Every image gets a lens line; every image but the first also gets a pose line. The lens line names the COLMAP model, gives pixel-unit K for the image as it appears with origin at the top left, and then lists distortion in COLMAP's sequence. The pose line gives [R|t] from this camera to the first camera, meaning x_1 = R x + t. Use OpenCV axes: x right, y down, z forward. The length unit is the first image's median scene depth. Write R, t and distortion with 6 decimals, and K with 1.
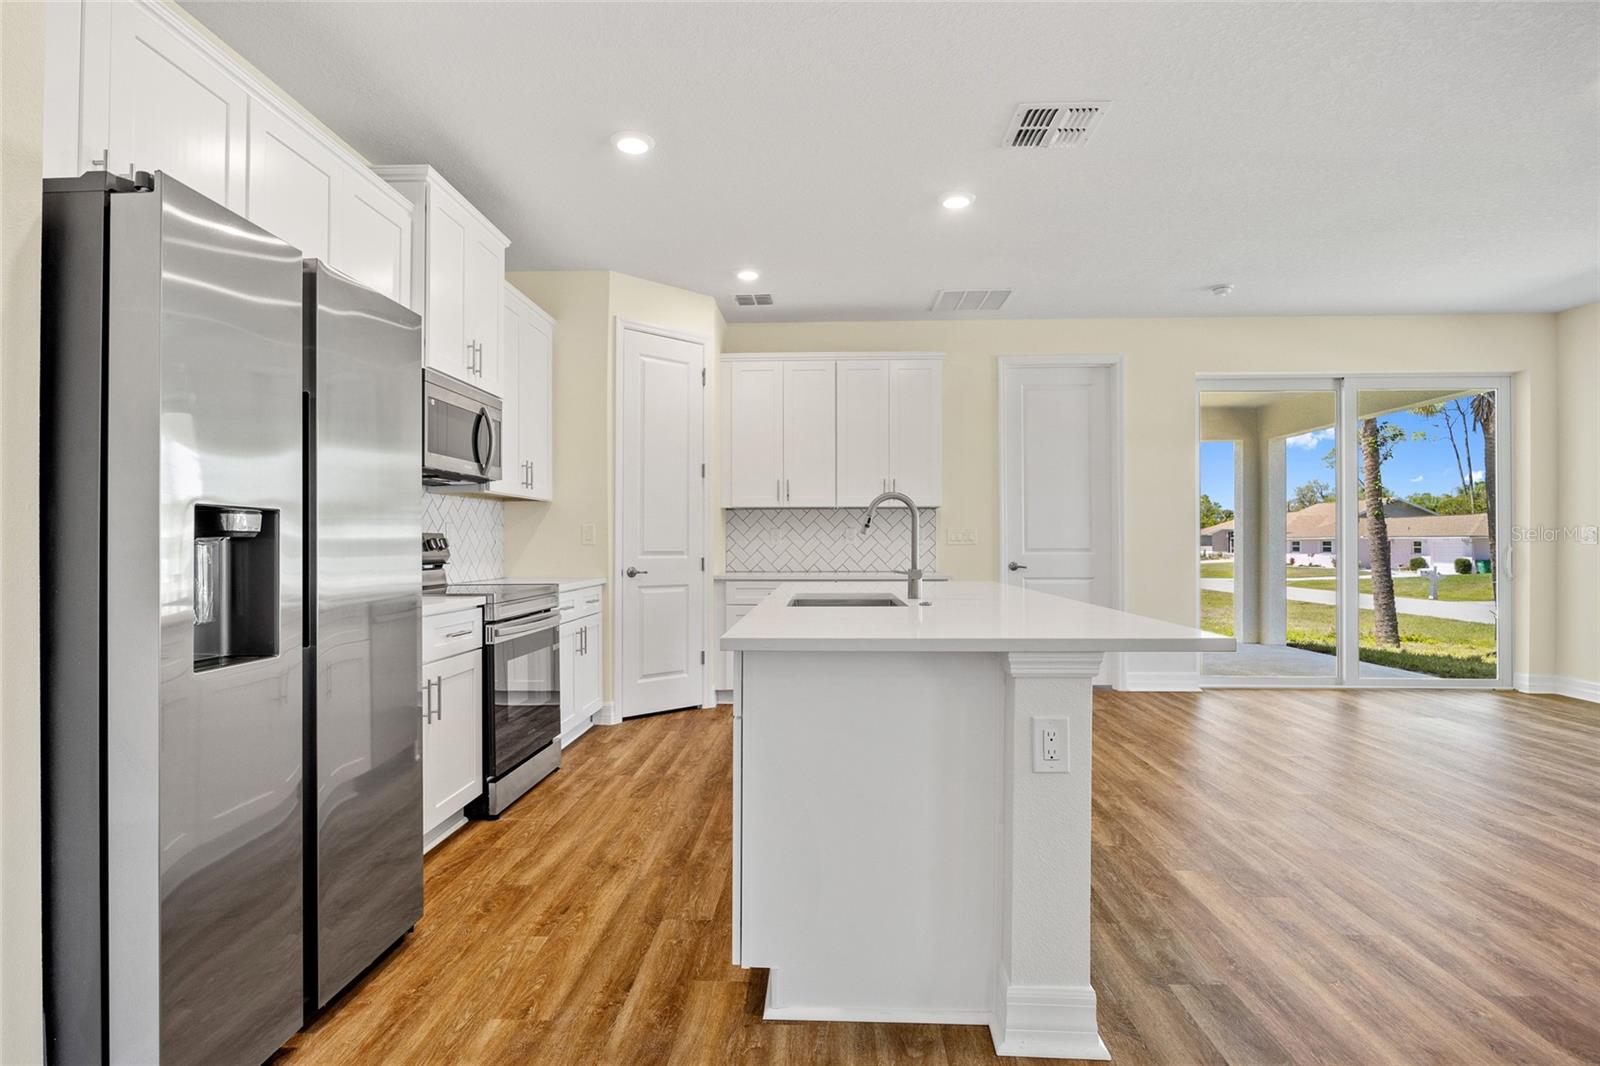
lens RADIAL K [[805.0, 0, 800.8], [0, 805.0, 537.7], [0, 0, 1]] dist [-0.013801, 0.001696]
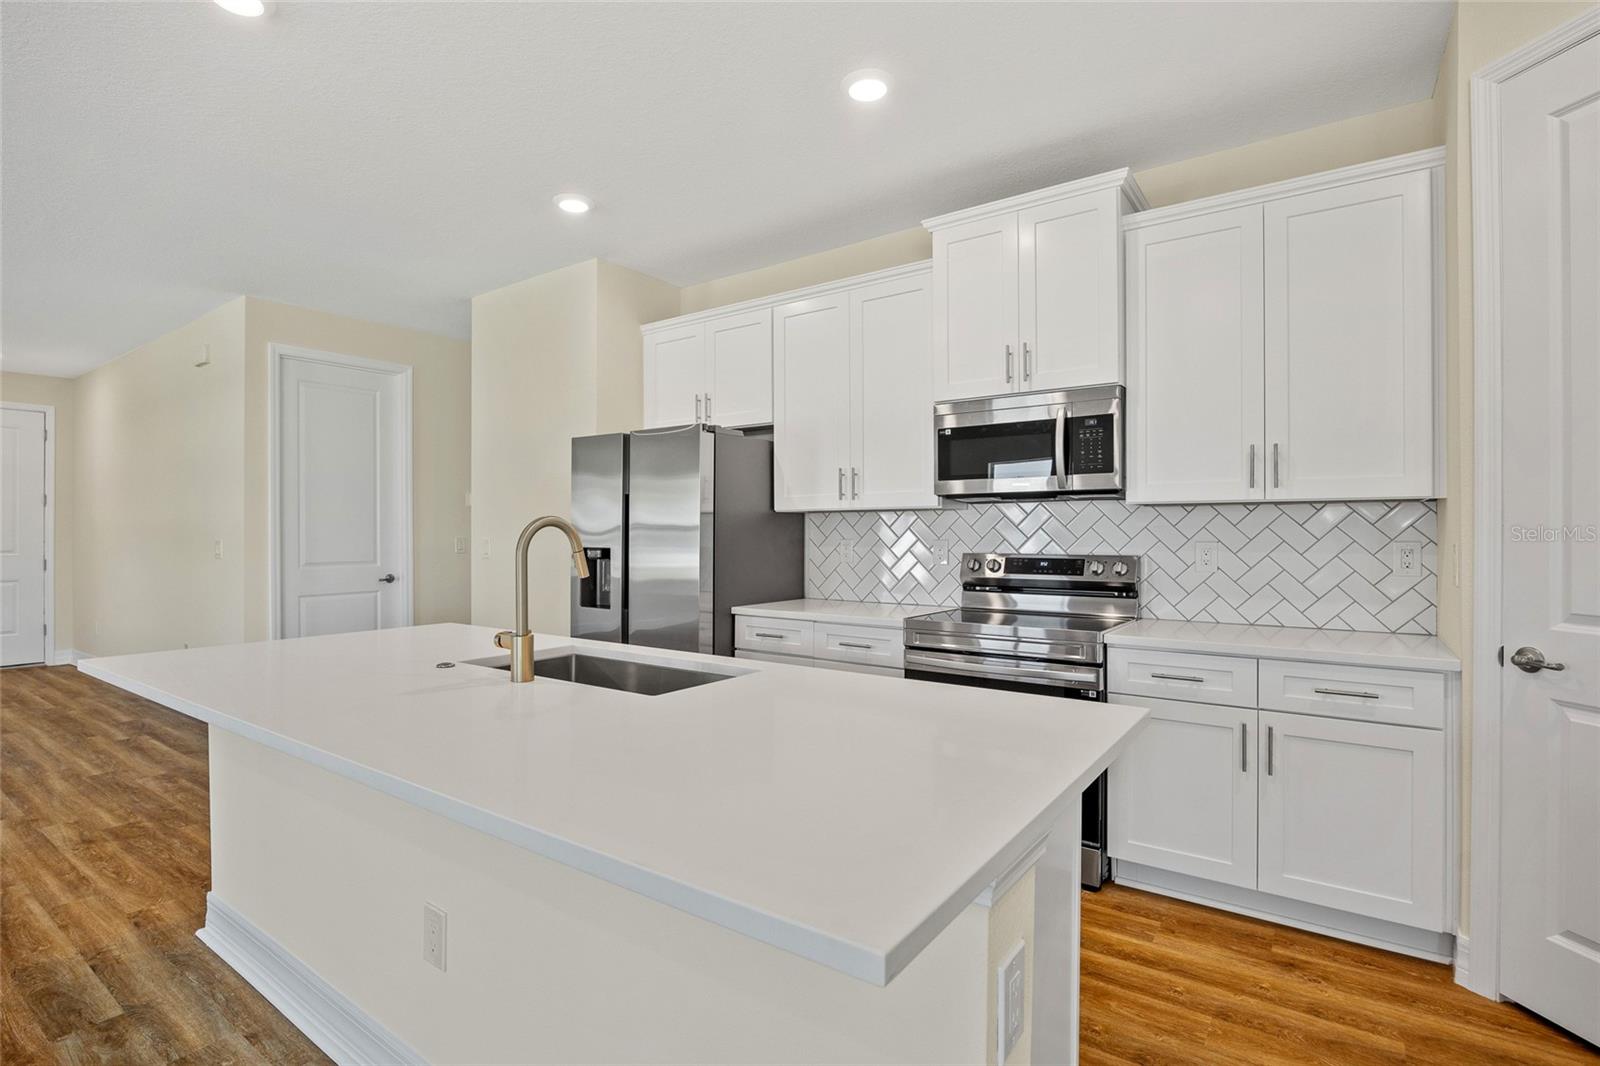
lens RADIAL K [[750.3, 0, 782.3], [0, 750.3, 531.2], [0, 0, 1]] dist [-0.014075, 0.000244]
pose [[-0.549896, -0.000762, -0.835232, 0.492079], [0.006051, 0.999970, -0.004896, -0.036460], [0.835211, -0.007747, -0.549875, 1.391103]]
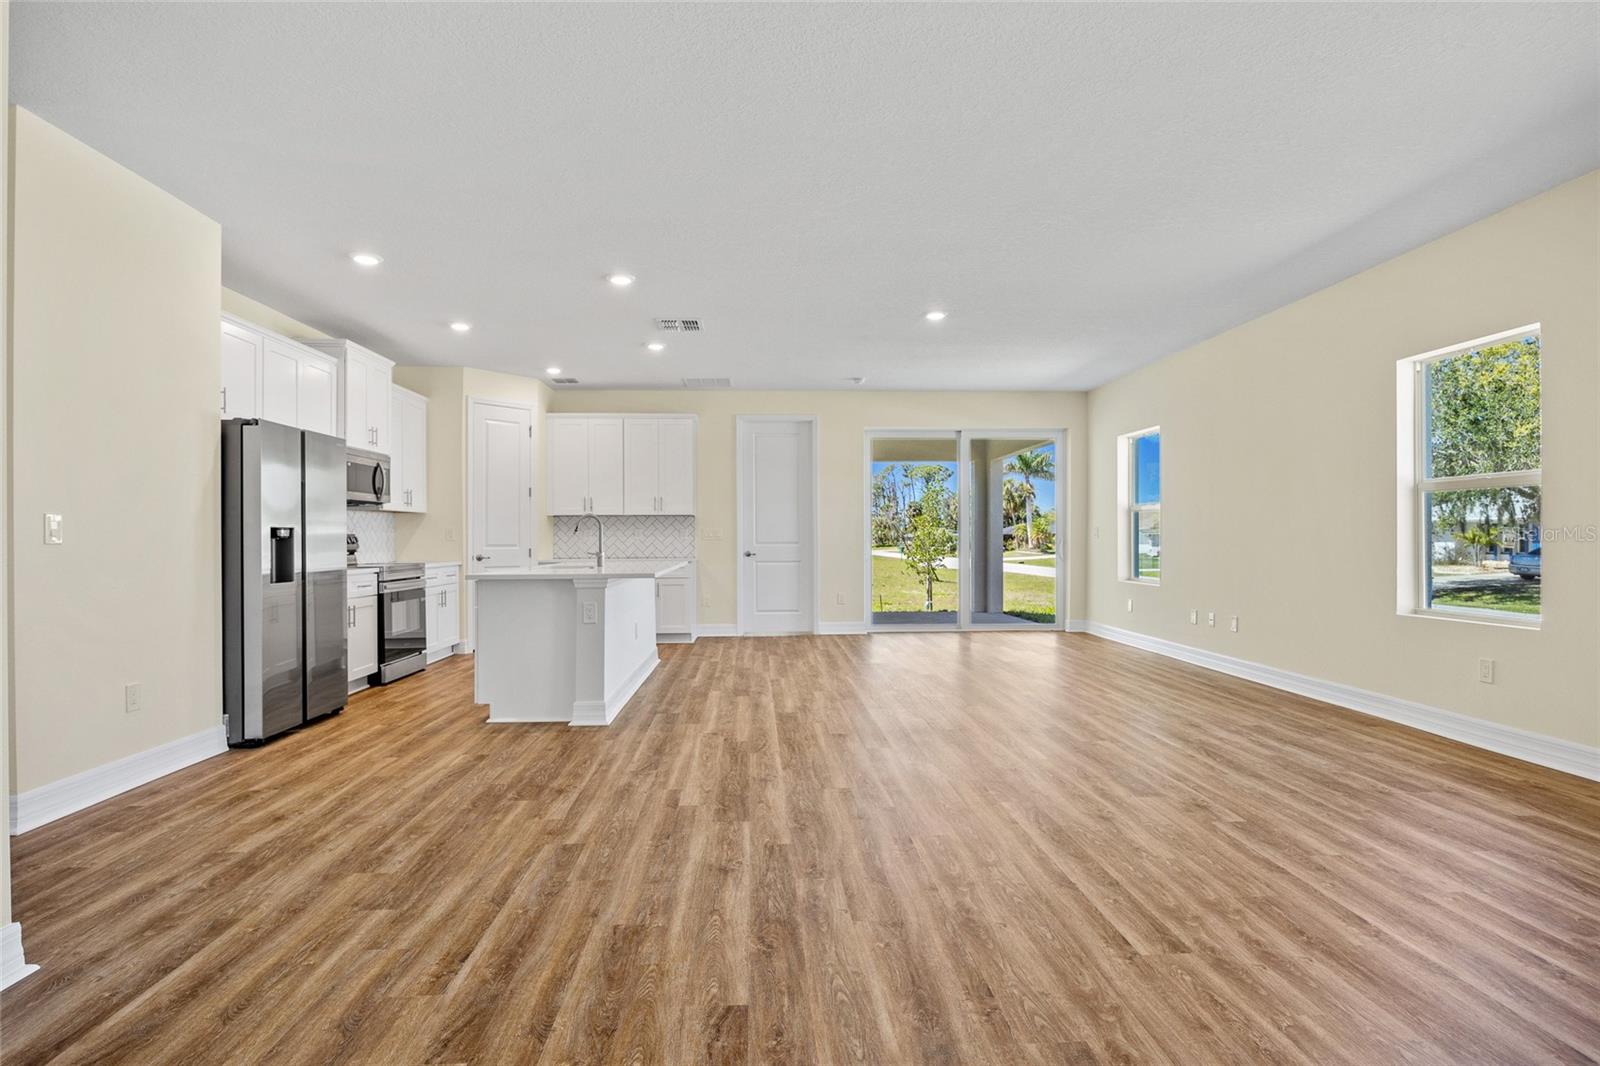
lens RADIAL K [[805.0, 0, 800.8], [0, 805.0, 537.7], [0, 0, 1]] dist [-0.013801, 0.001696]
pose [[0.995621, -0.002750, 0.093441, 0.420041], [0.002164, 0.999977, 0.006375, -0.007897], [-0.093457, -0.006145, 0.995604, -0.972837]]
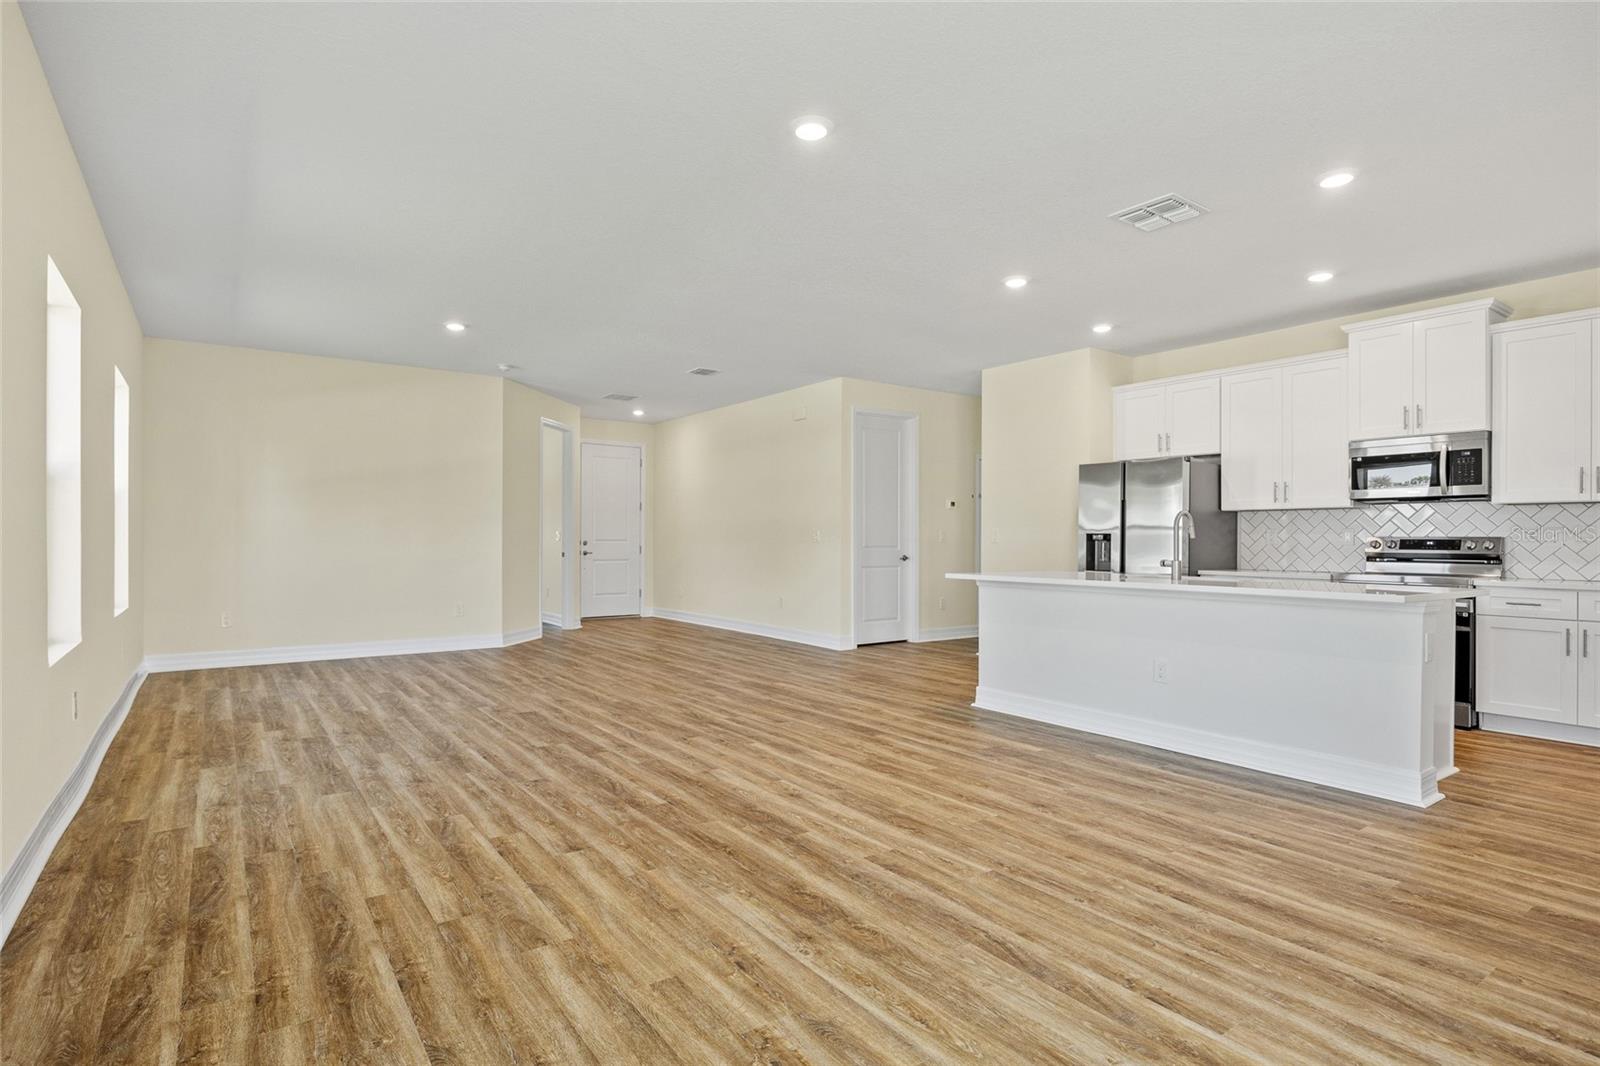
lens RADIAL K [[805.0, 0, 800.8], [0, 805.0, 537.7], [0, 0, 1]] dist [-0.013801, 0.001696]
pose [[-0.782276, -0.001698, -0.622930, 1.526628], [0.000789, 0.999993, -0.003716, -0.000487], [0.622932, -0.003398, -0.782269, 1.617083]]
